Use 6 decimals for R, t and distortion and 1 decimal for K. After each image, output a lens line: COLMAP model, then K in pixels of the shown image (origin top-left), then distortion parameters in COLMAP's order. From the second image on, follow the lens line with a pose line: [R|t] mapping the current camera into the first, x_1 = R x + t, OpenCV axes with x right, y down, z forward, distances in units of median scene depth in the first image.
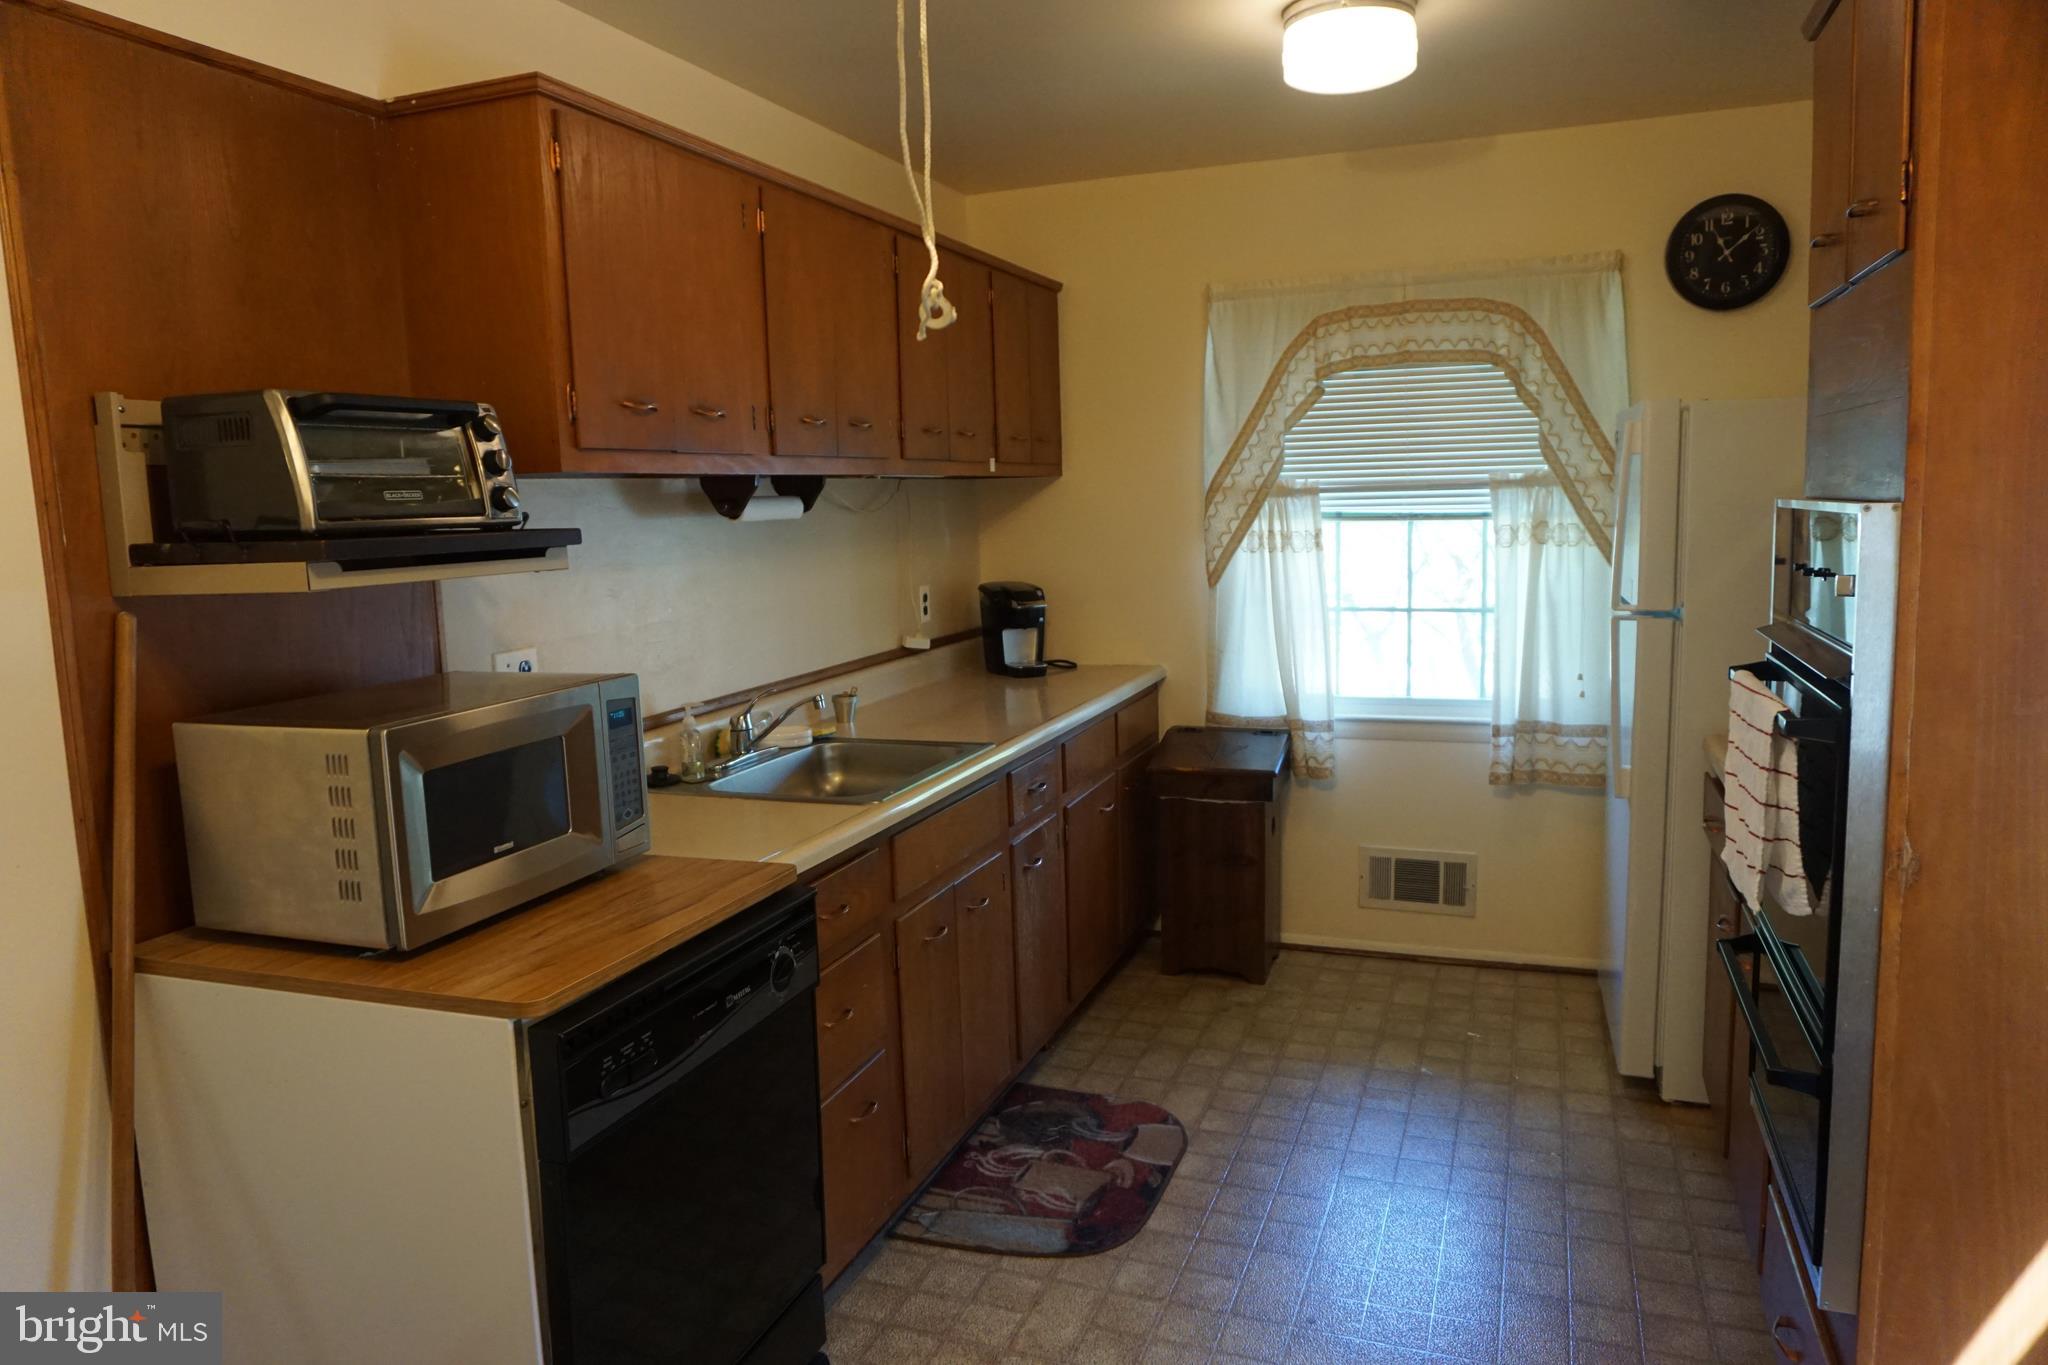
lens RADIAL K [[1374.3, 0, 1023.0], [0, 1374.3, 676.5], [0, 0, 1]] dist [-0.053627, 0.041748]
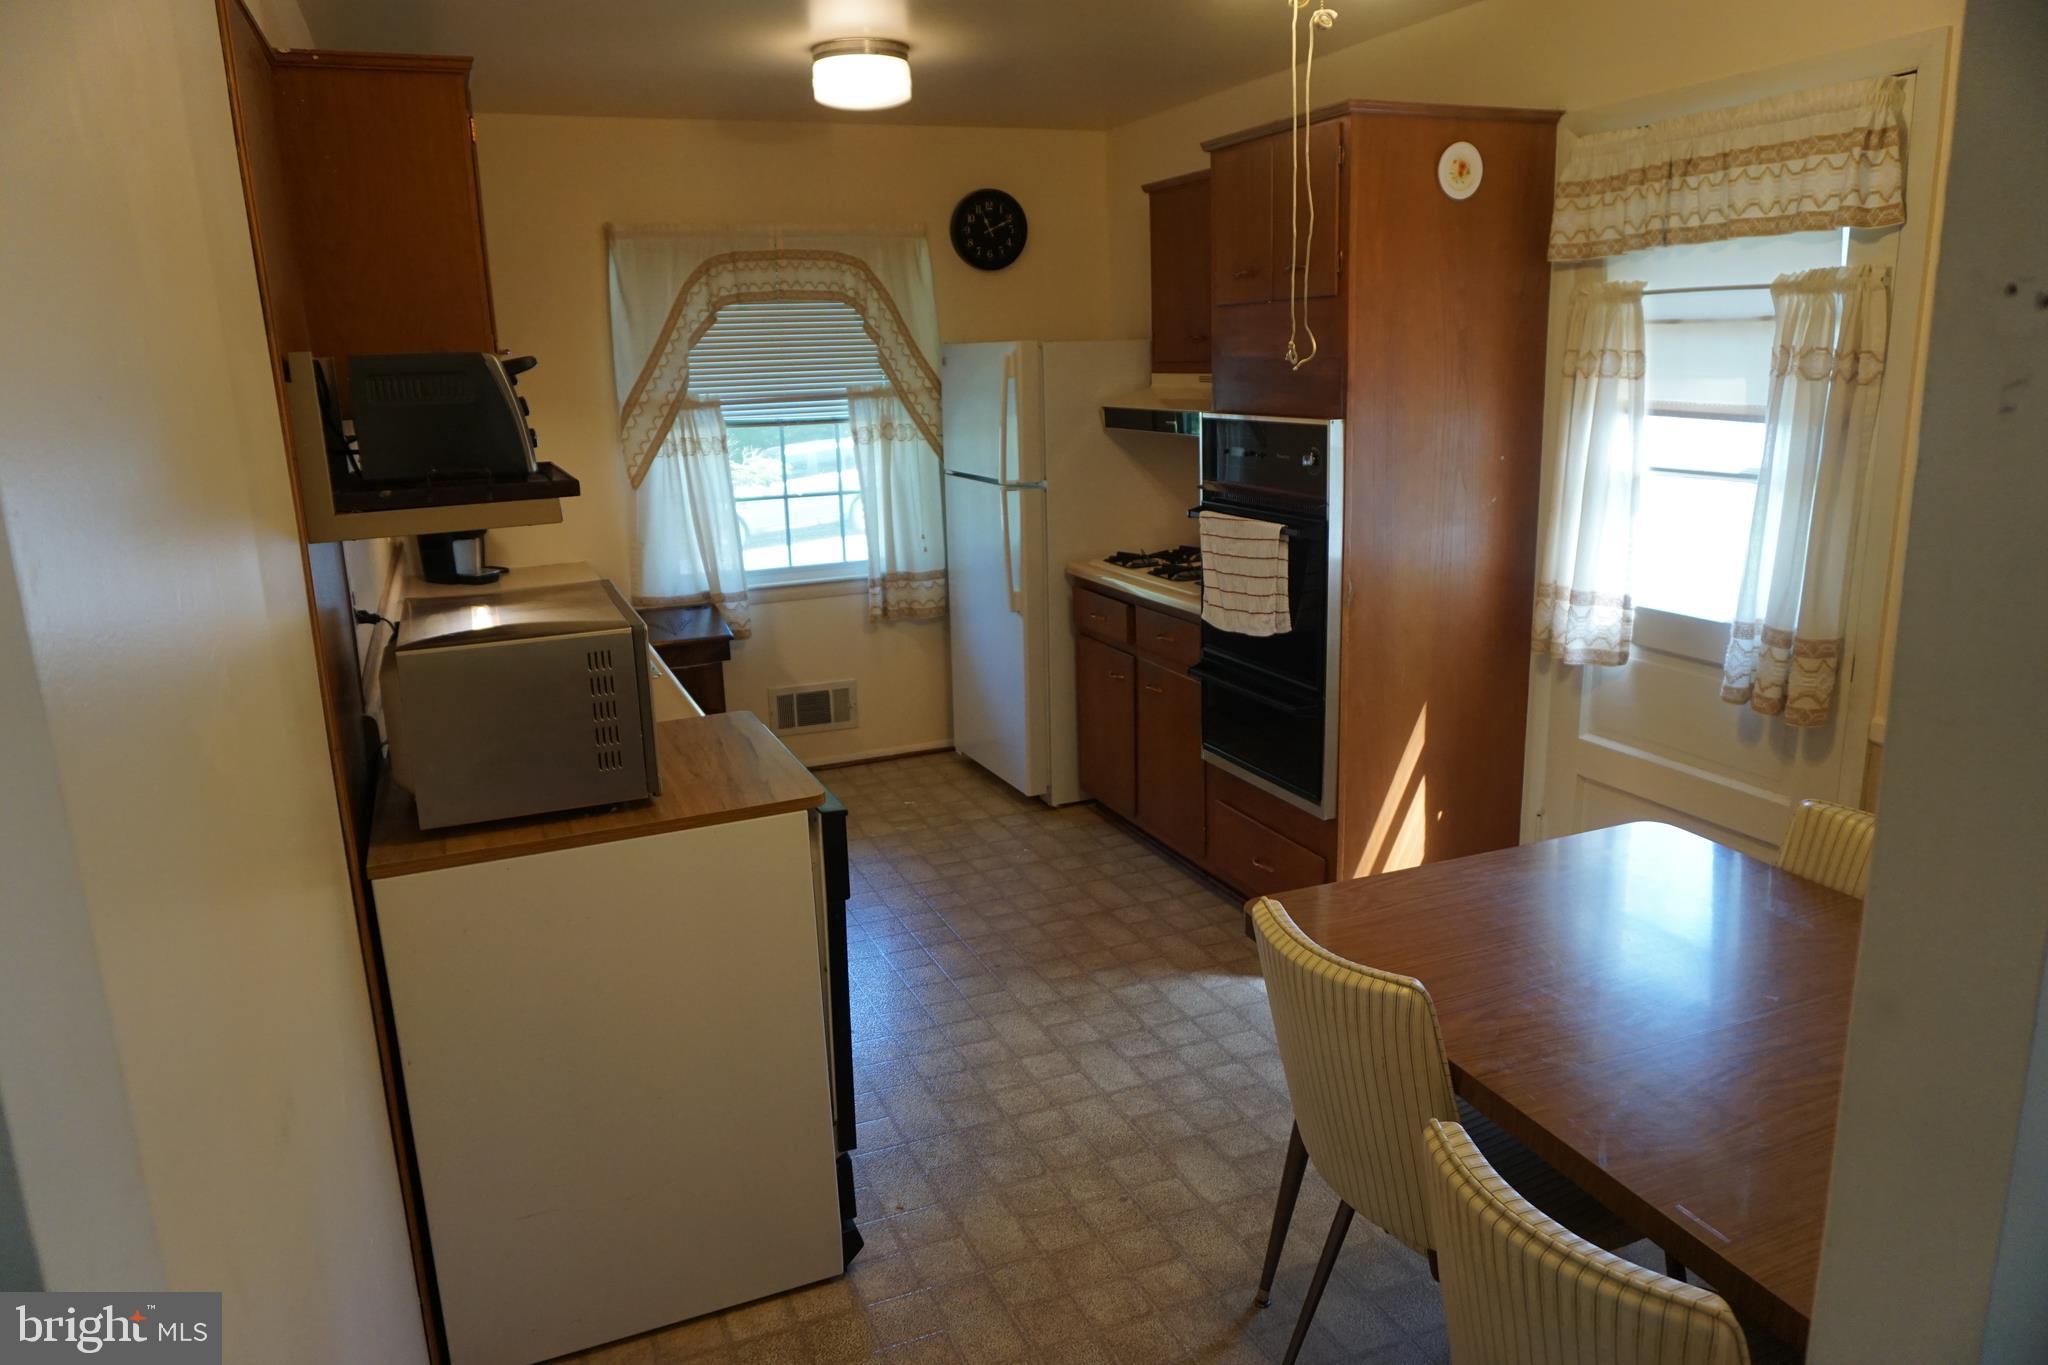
lens RADIAL K [[1374.3, 0, 1023.0], [0, 1374.3, 676.5], [0, 0, 1]] dist [-0.053627, 0.041748]
pose [[0.729514, -0.151361, 0.667008, -0.461831], [0.097140, 0.988249, 0.118015, -0.014054], [-0.677033, -0.021300, 0.735644, -0.086727]]
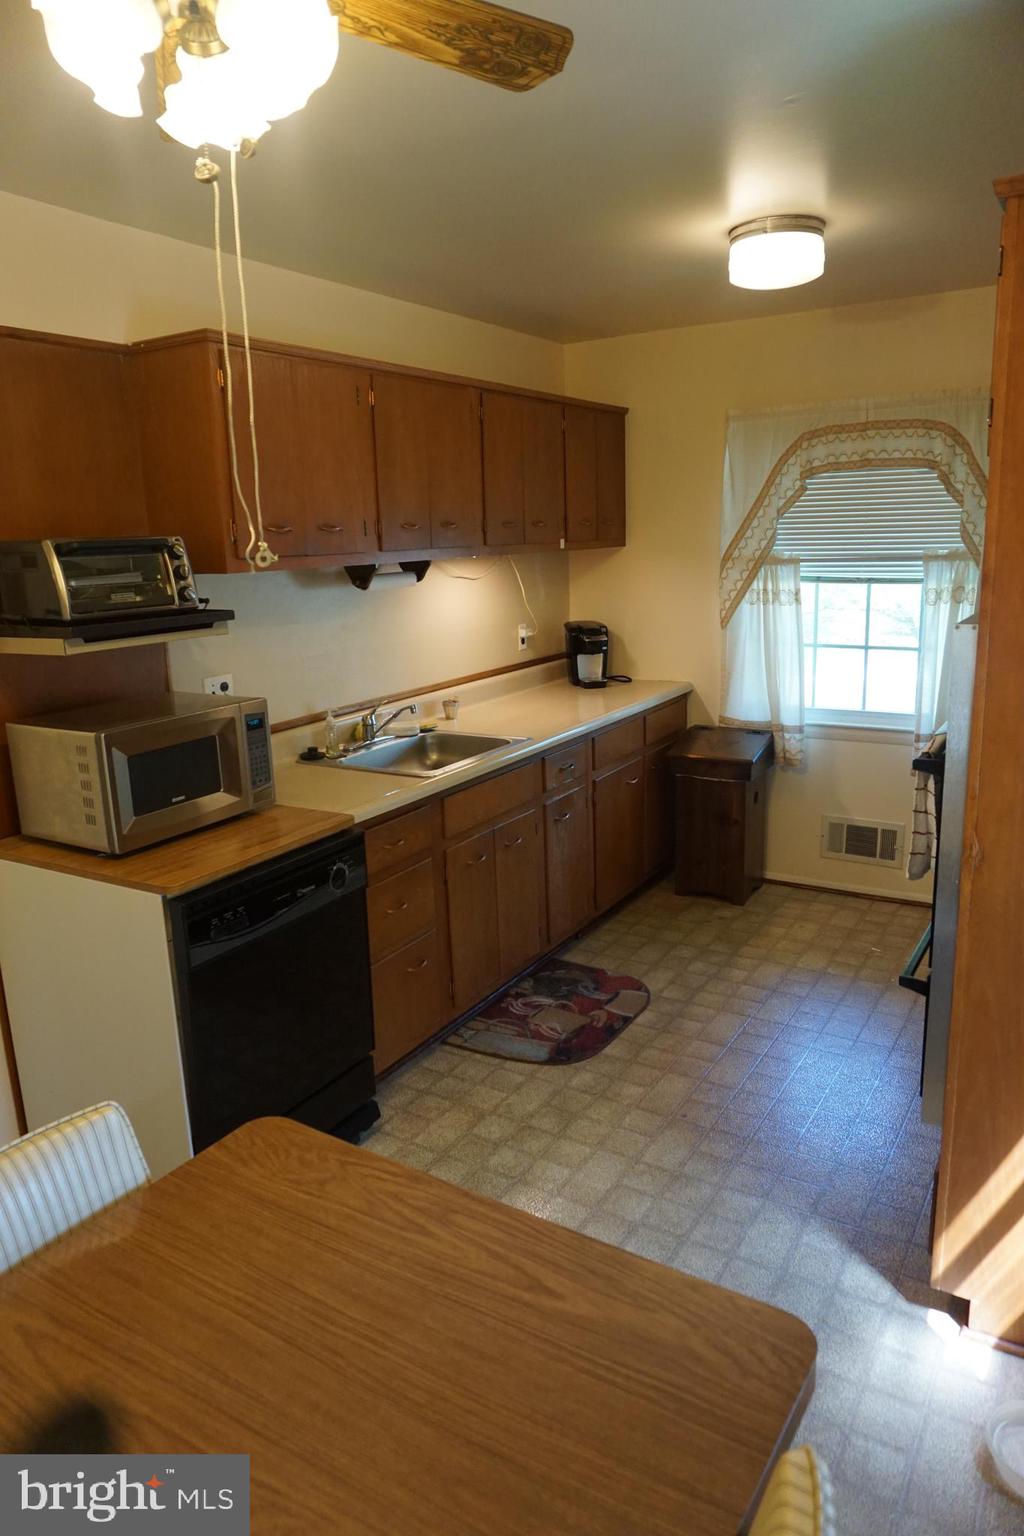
lens RADIAL K [[1030.8, 0, 511.4], [0, 1030.8, 772.7], [0, 0, 1]] dist [-0.053627, 0.041748]
pose [[0.981908, 0.041133, -0.184840, 0.137110], [-0.021347, 0.993945, 0.107789, -0.029010], [0.188154, -0.101893, 0.976840, -0.100697]]
